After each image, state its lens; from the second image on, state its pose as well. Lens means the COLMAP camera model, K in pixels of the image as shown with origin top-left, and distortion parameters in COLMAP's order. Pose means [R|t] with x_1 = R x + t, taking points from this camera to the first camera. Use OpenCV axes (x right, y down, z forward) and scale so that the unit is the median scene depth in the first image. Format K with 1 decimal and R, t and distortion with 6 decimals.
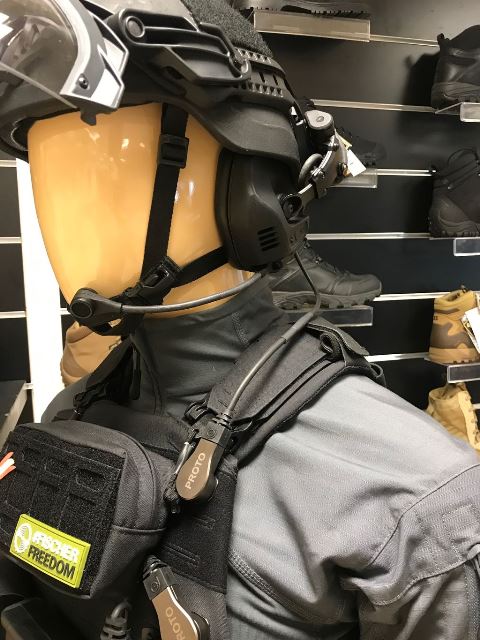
lens RADIAL K [[542.2, 0, 241.1], [0, 542.2, 323.3], [0, 0, 1]] dist [0.010014, 0.000451]
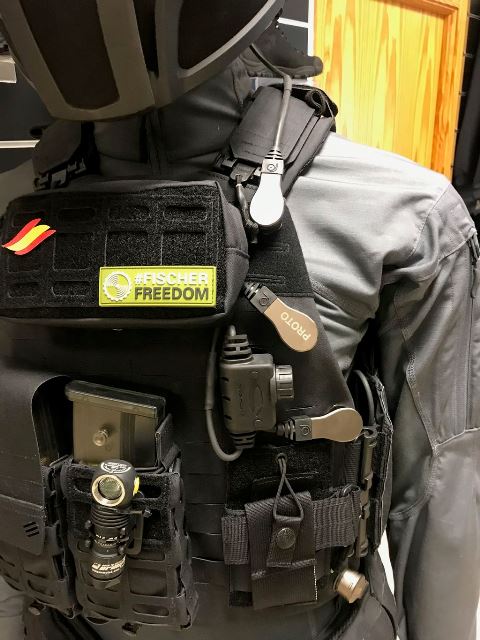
lens RADIAL K [[542.2, 0, 241.1], [0, 542.2, 323.3], [0, 0, 1]] dist [0.010014, 0.000451]
pose [[0.851855, -0.168948, 0.495782, -0.739237], [0.069484, 0.974635, 0.212740, 0.292795], [-0.519149, -0.146775, 0.841987, 0.107909]]
